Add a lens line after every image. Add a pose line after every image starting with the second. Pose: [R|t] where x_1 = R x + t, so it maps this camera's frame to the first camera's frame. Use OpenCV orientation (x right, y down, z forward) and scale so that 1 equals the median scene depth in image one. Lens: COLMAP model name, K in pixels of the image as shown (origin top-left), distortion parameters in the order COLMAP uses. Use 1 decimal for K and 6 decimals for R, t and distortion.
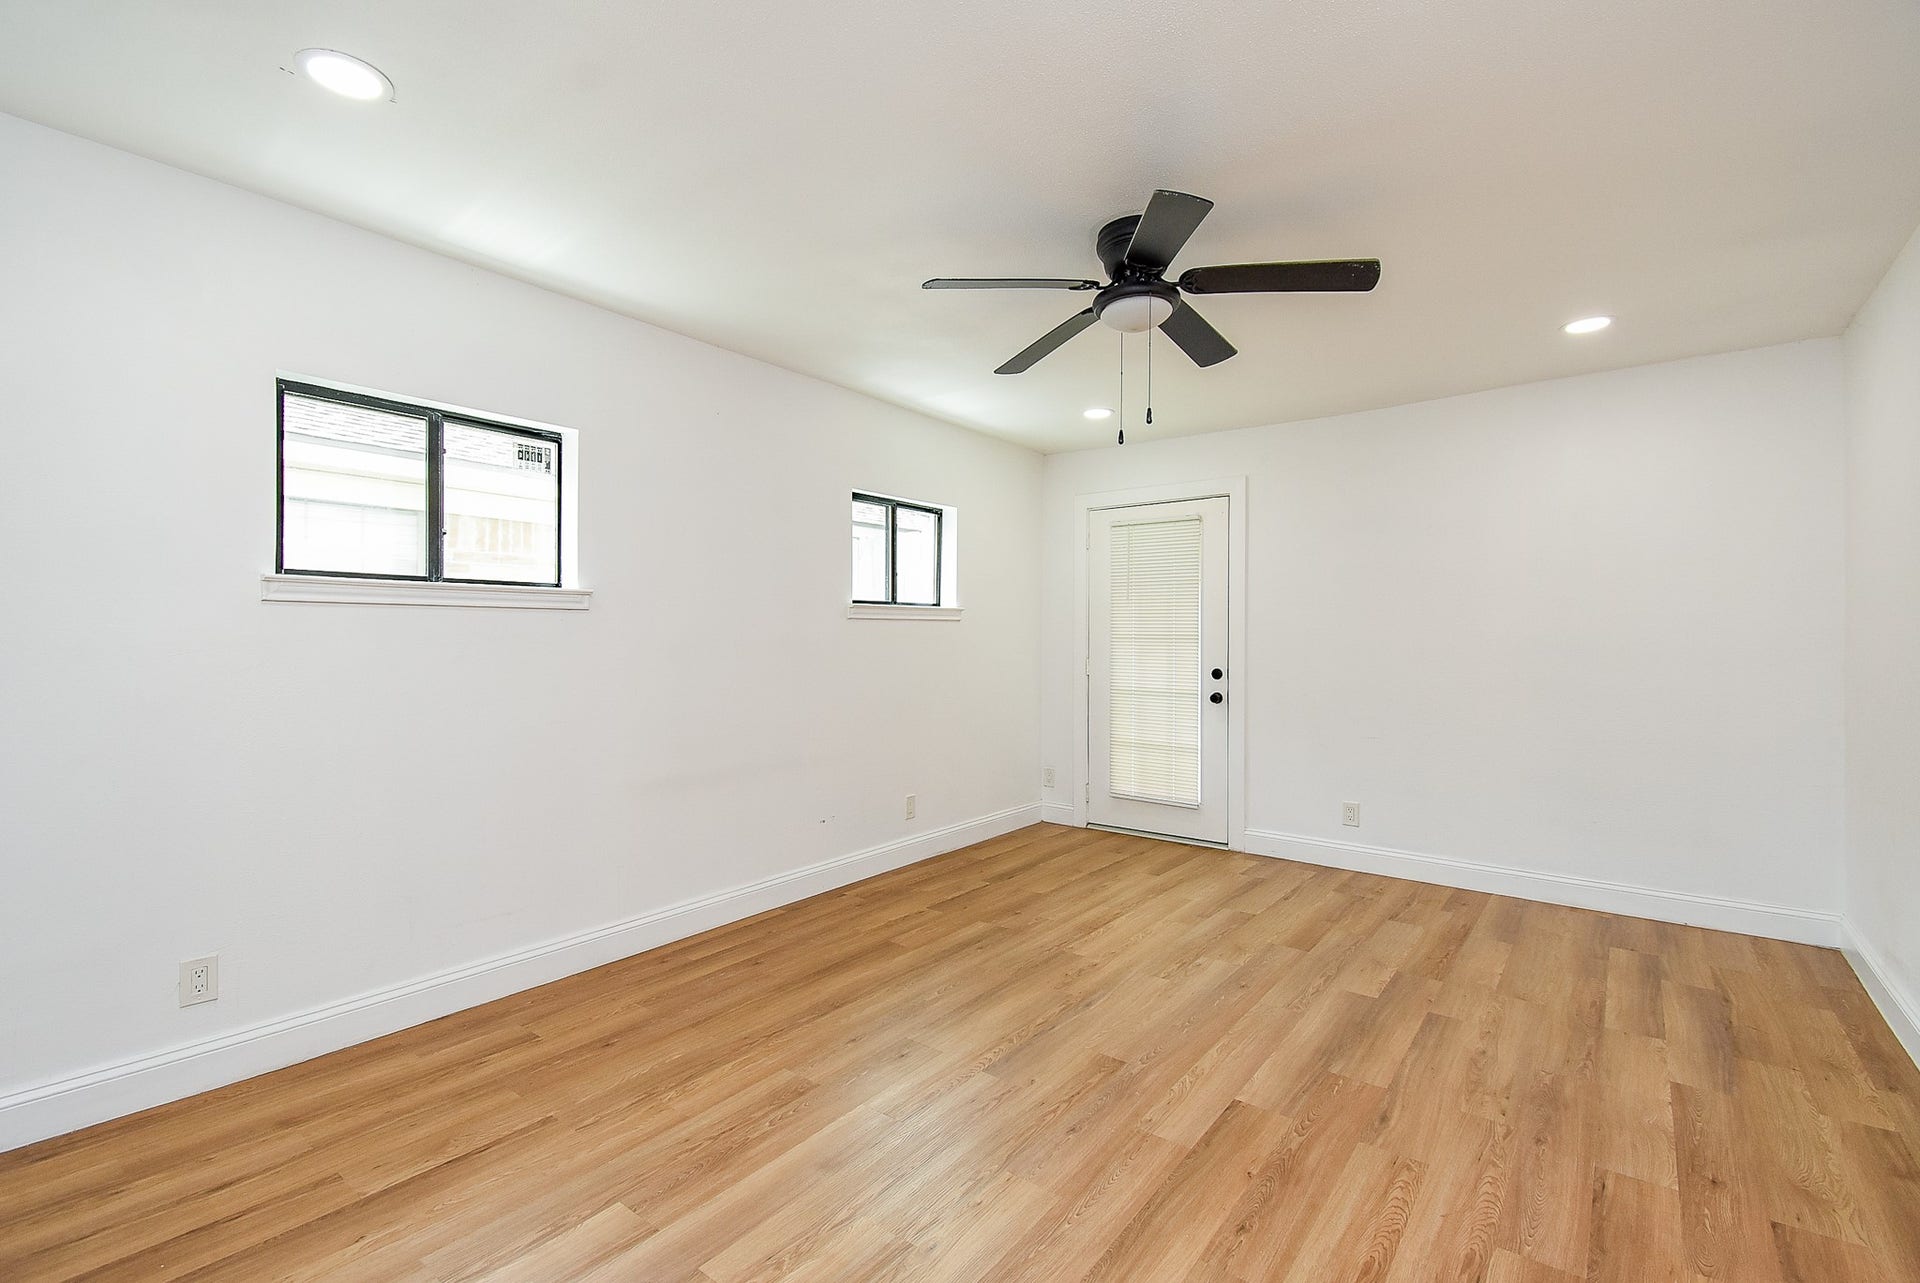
lens RADIAL K [[865.4, 0, 962.5], [0, 865.4, 630.2], [0, 0, 1]] dist [0.023145, -0.024488]
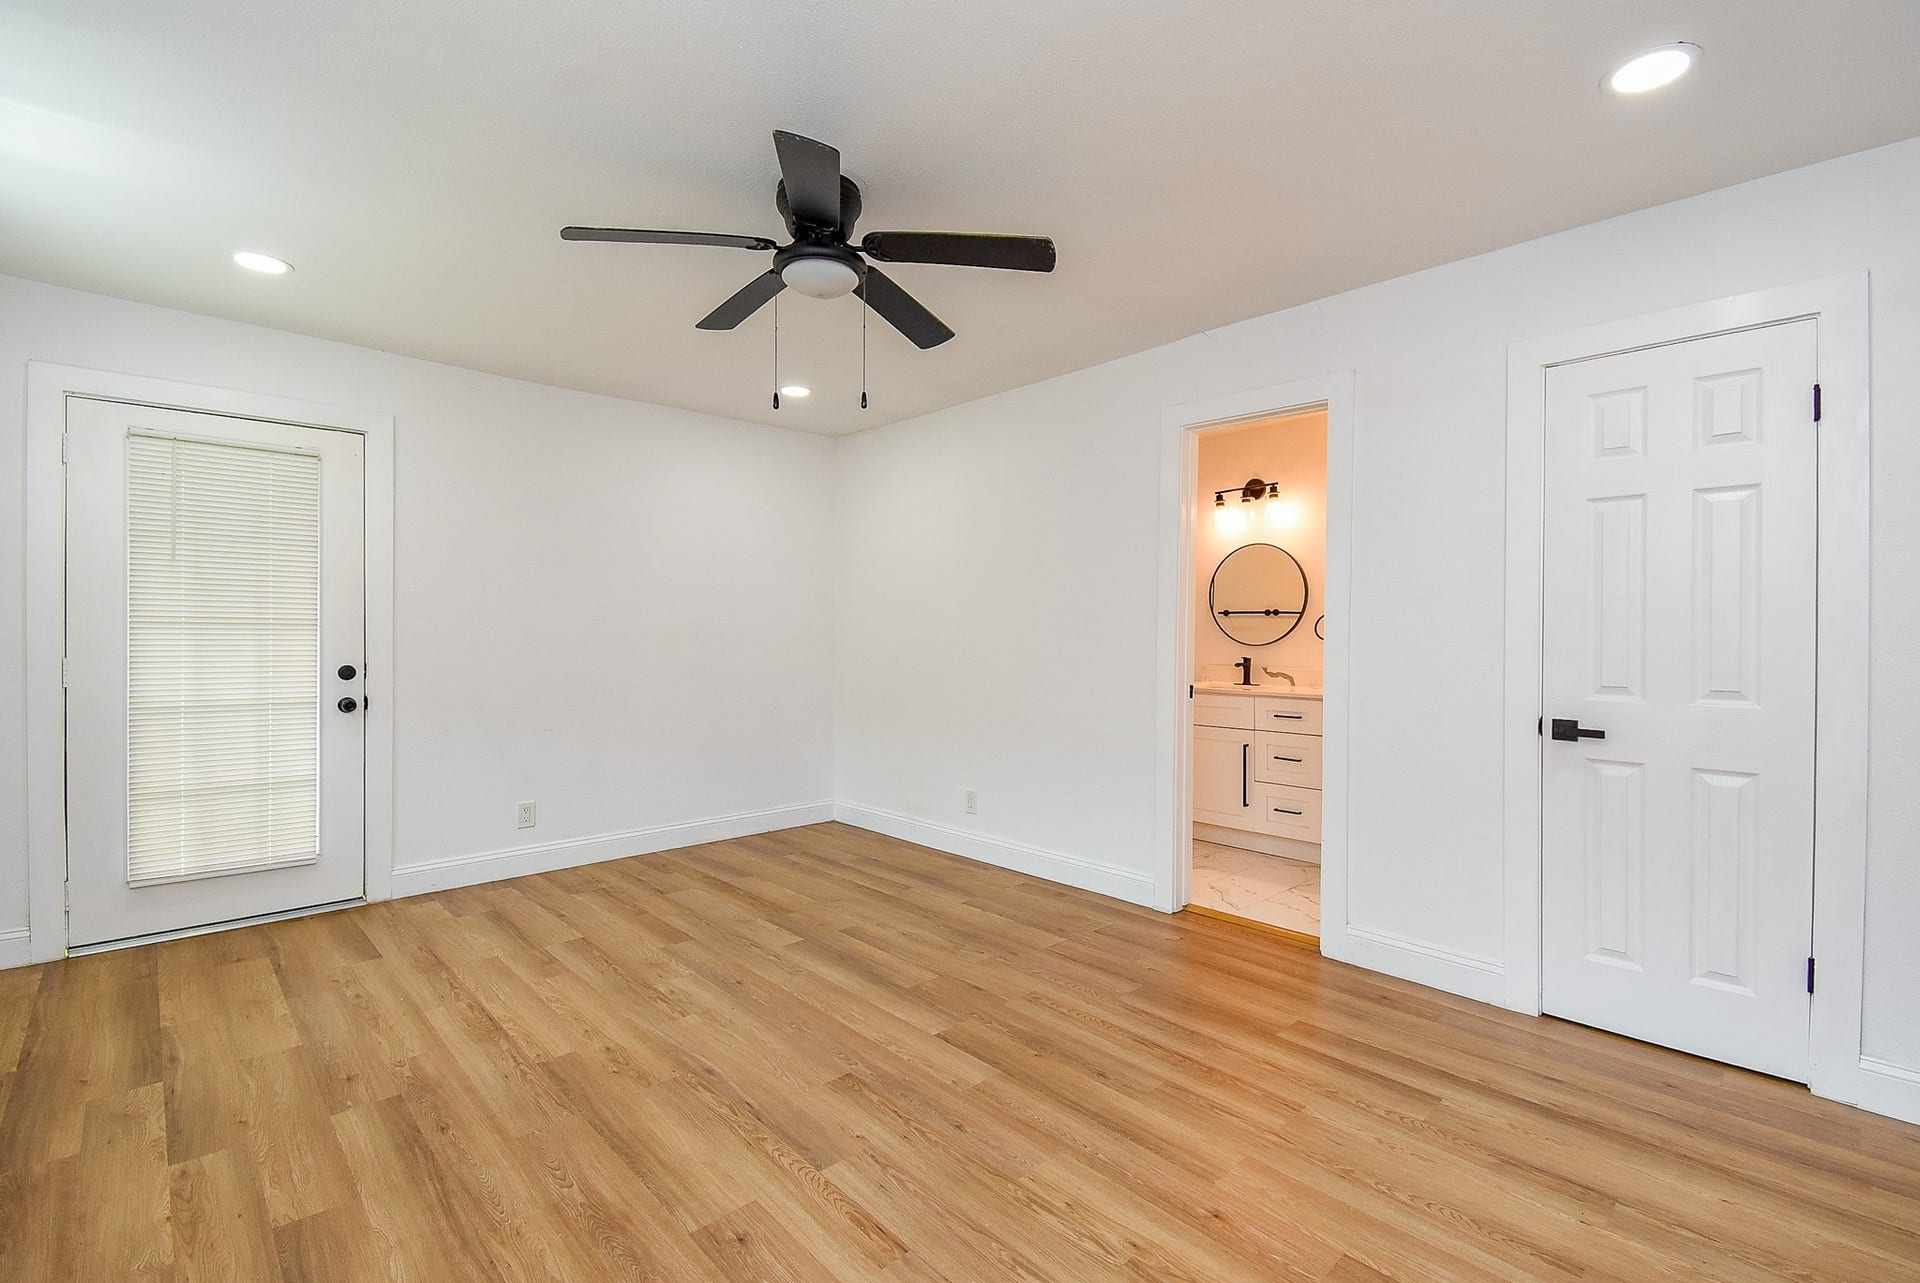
lens RADIAL K [[865.4, 0, 962.5], [0, 865.4, 630.2], [0, 0, 1]] dist [0.023145, -0.024488]
pose [[0.128511, -0.005571, 0.991692, -0.520515], [-0.011985, 0.999902, 0.007170, 0.004341], [-0.991636, -0.012807, 0.128432, 0.541576]]
